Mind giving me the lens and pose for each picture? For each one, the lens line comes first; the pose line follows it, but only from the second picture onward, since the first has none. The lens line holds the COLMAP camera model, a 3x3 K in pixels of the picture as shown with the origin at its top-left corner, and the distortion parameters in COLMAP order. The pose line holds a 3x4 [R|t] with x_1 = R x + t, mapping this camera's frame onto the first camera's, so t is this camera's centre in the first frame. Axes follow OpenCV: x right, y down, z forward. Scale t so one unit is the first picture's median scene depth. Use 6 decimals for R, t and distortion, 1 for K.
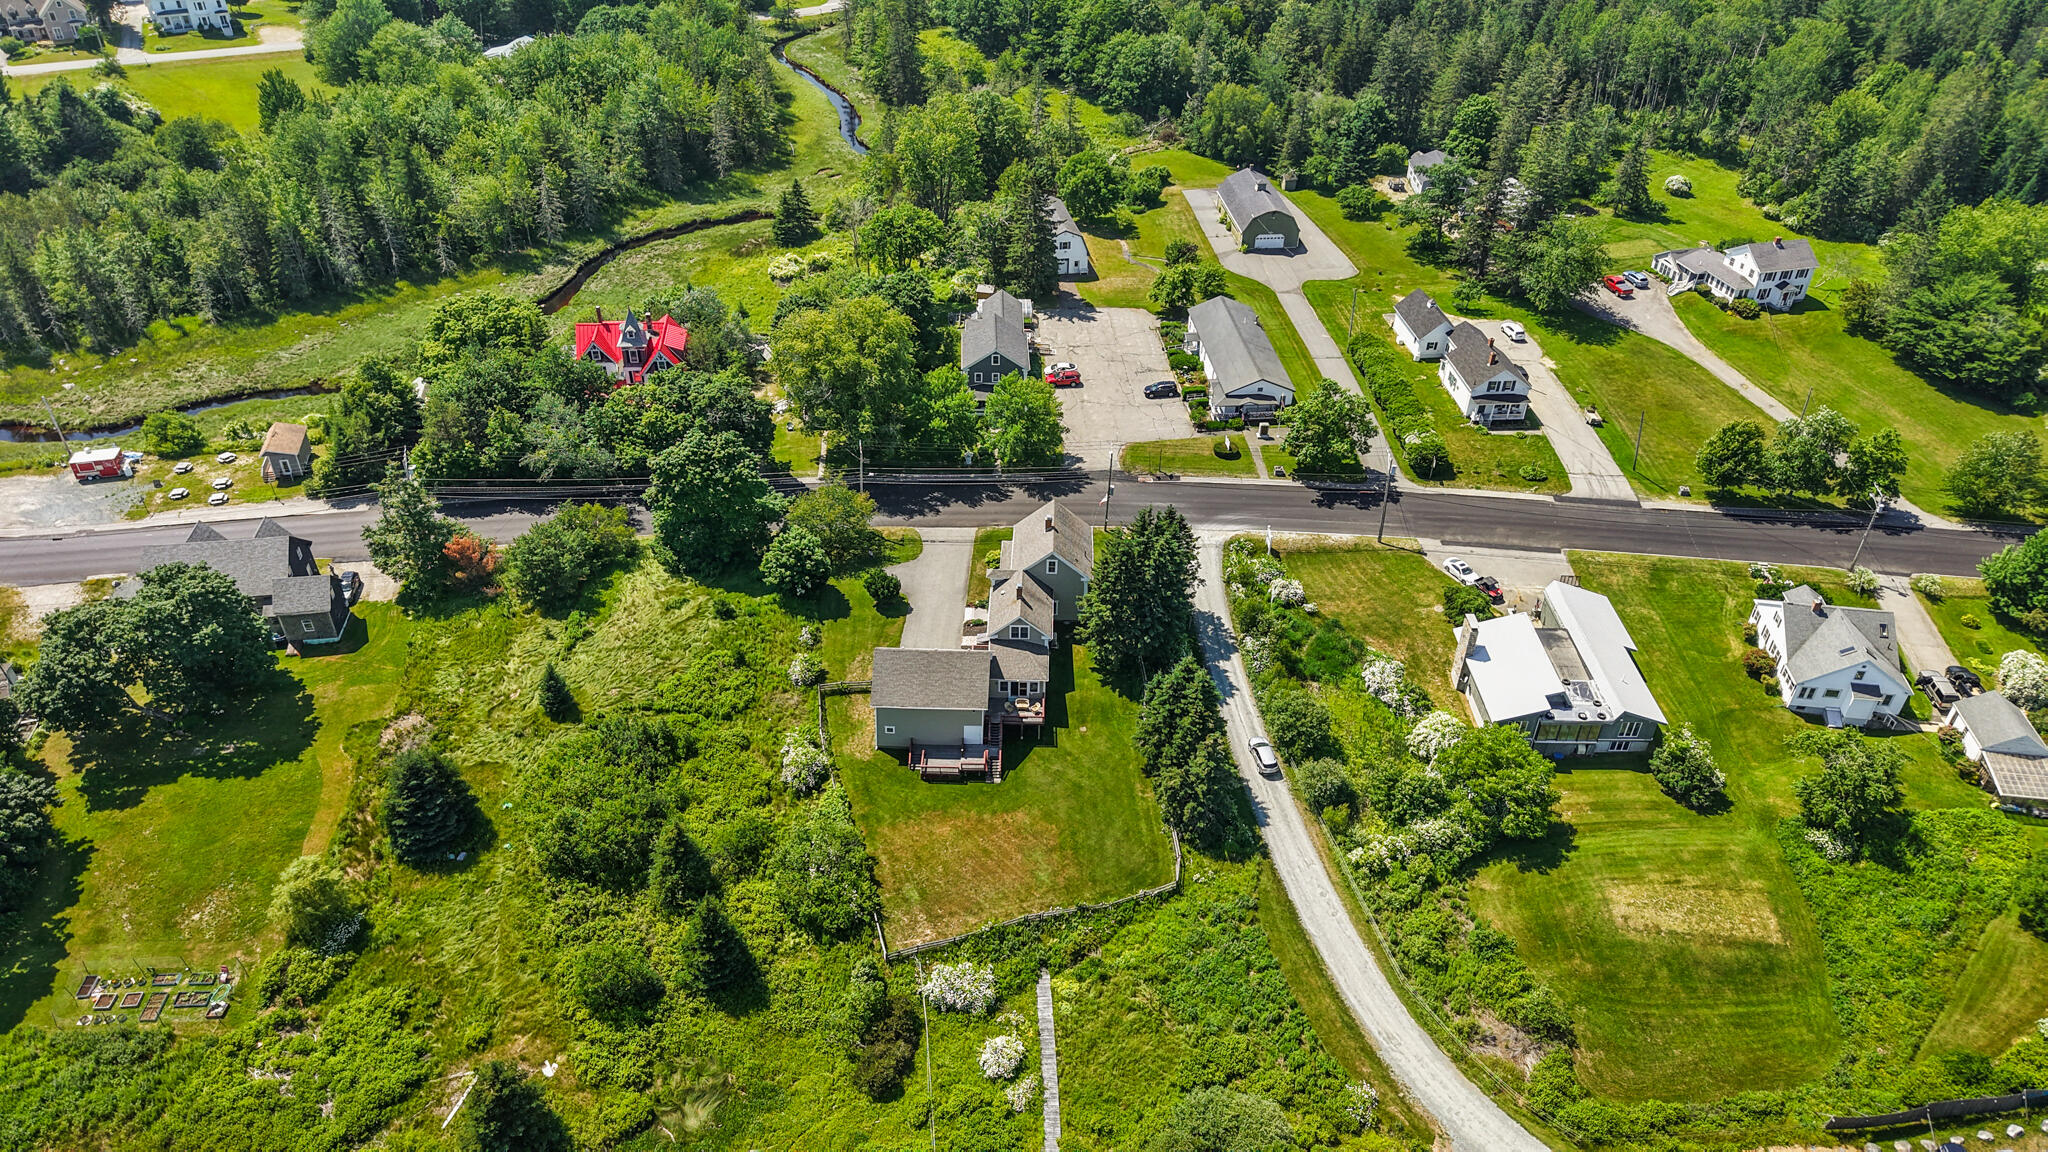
lens RADIAL K [[1367.0, 0, 1026.5], [0, 1367.0, 574.4], [0, 0, 1]] dist [0.050631, -0.057434]
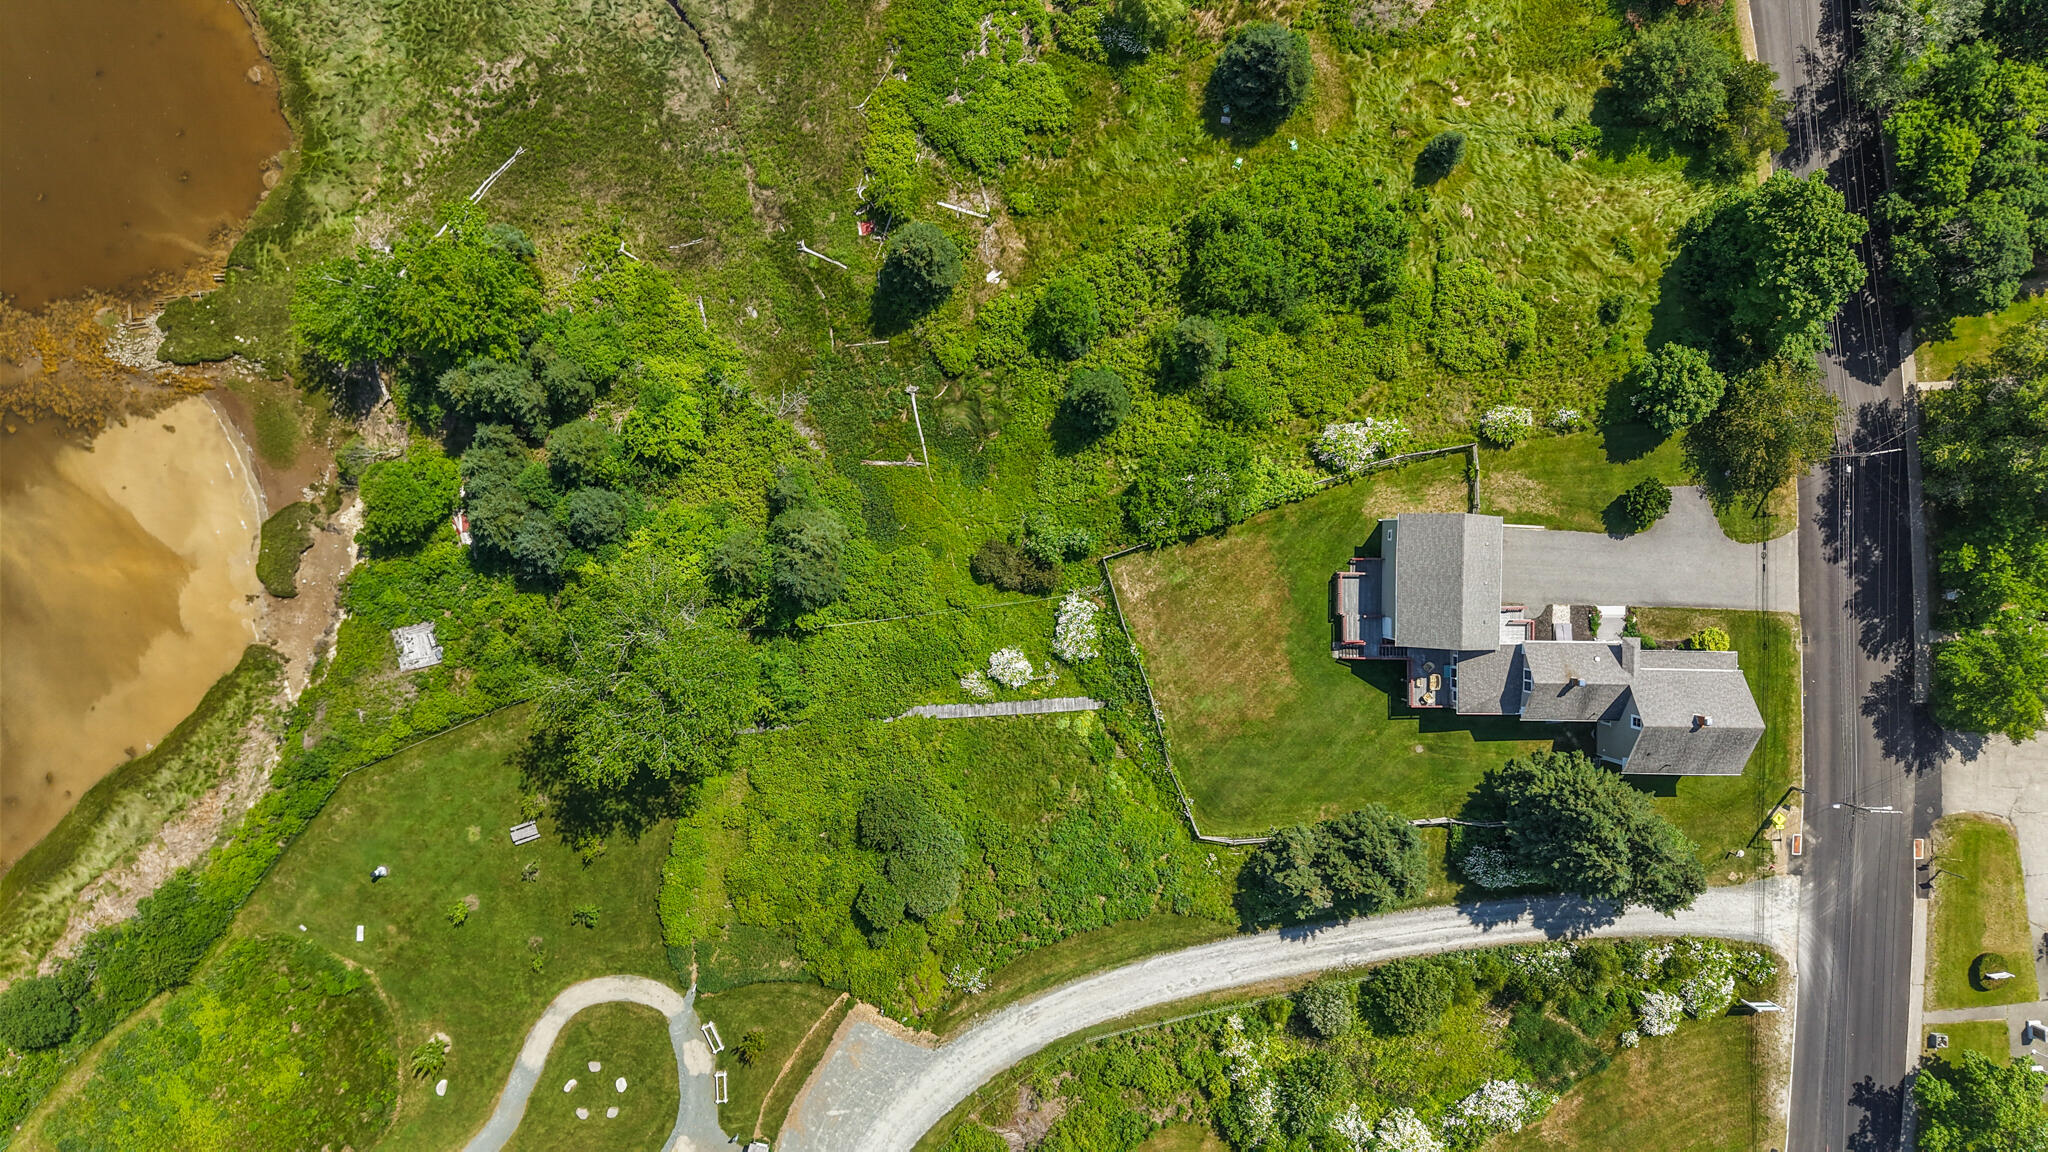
lens RADIAL K [[1367.0, 0, 1040.7], [0, 1367.0, 575.8], [0, 0, 1]] dist [0.050631, -0.057434]
pose [[0.011989, 0.999815, -0.015067, -0.062854], [-0.619438, 0.019255, 0.784809, -0.454591], [0.784954, -0.000076, 0.619554, 0.260929]]
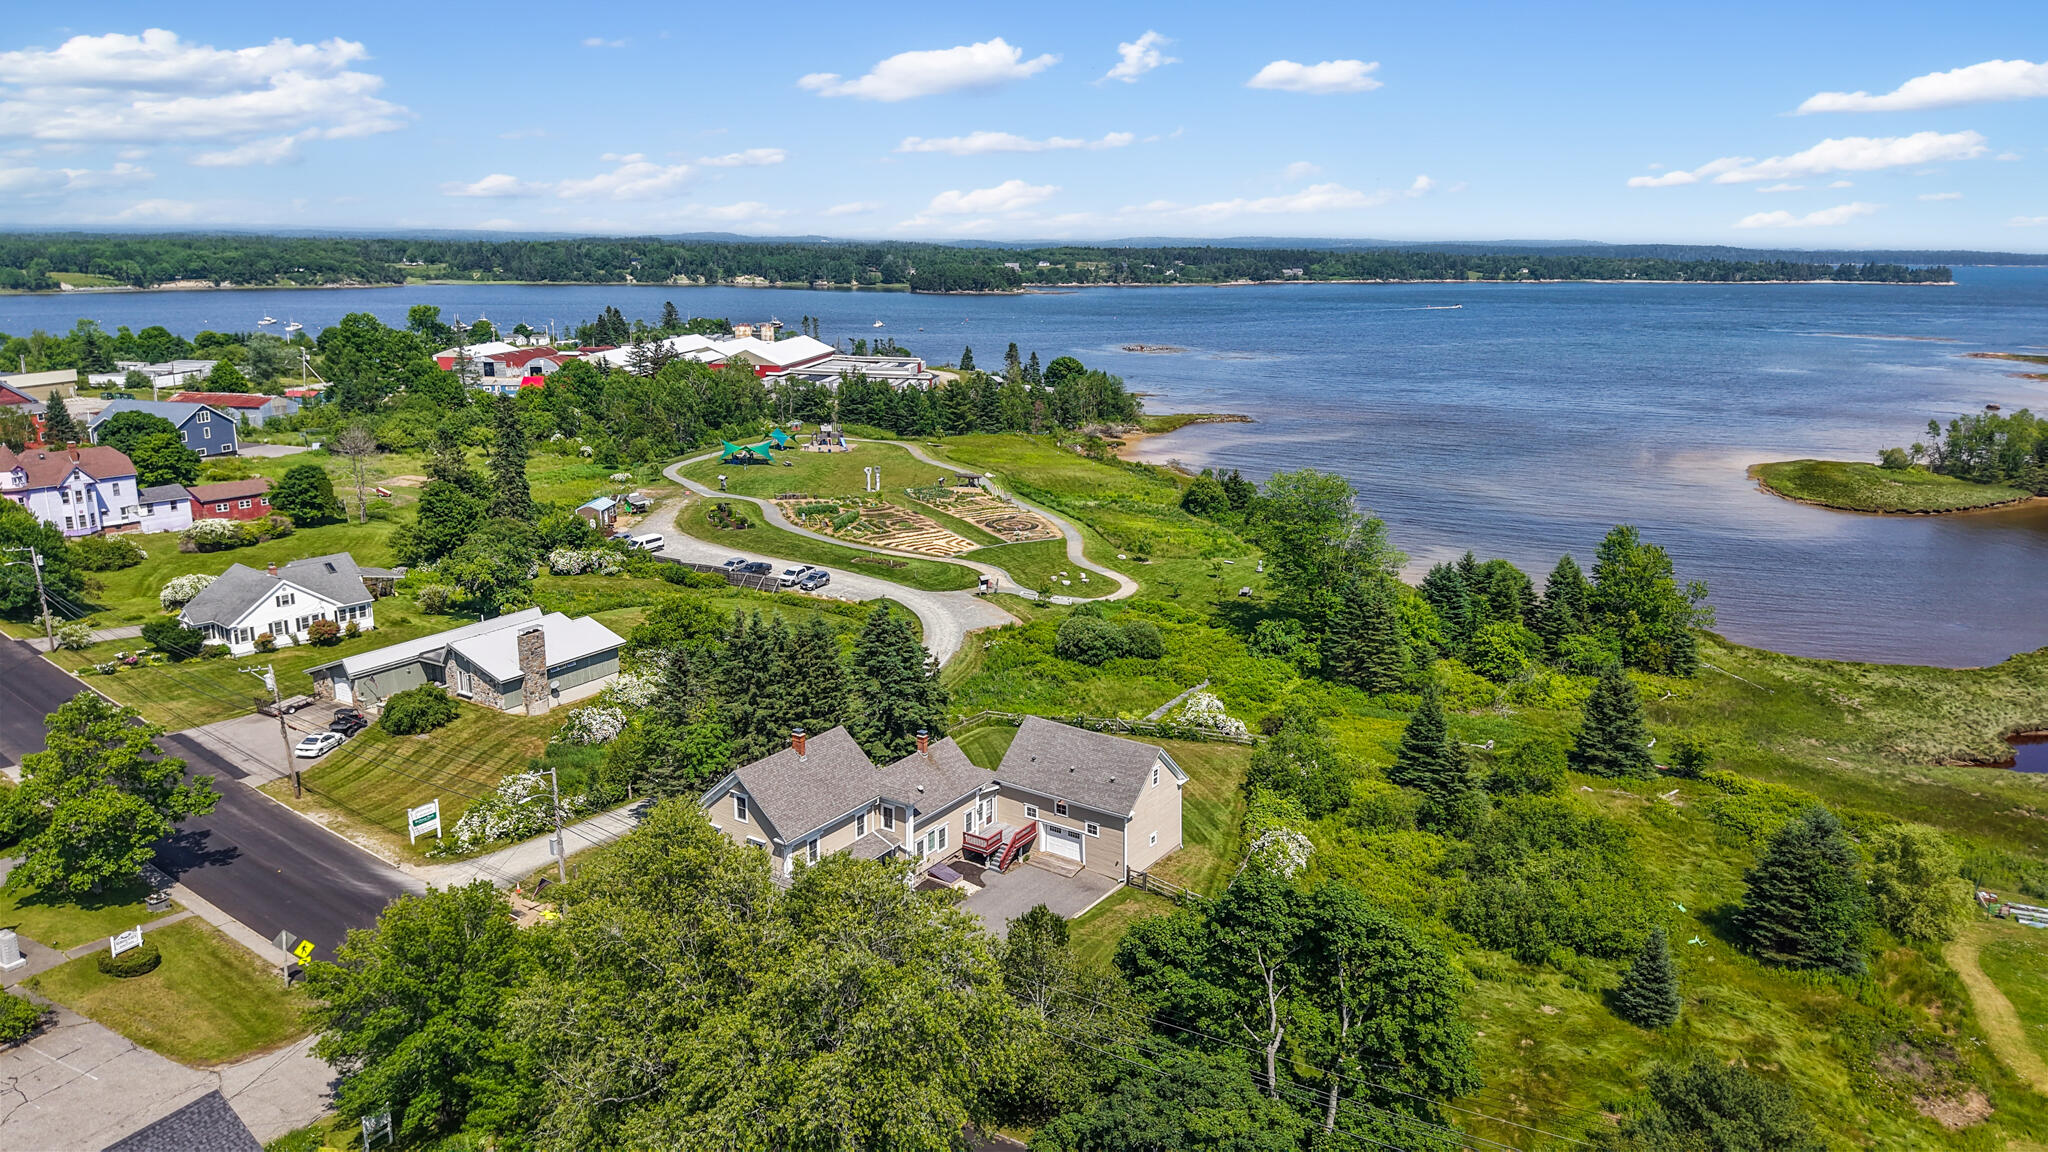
lens RADIAL K [[1367.0, 0, 1033.1], [0, 1367.0, 580.7], [0, 0, 1]] dist [0.050631, -0.057434]
pose [[-0.852072, -0.160432, 0.498231, -0.397820], [0.274524, 0.673470, 0.686349, -0.520644], [-0.445656, 0.721595, -0.529803, 1.345871]]
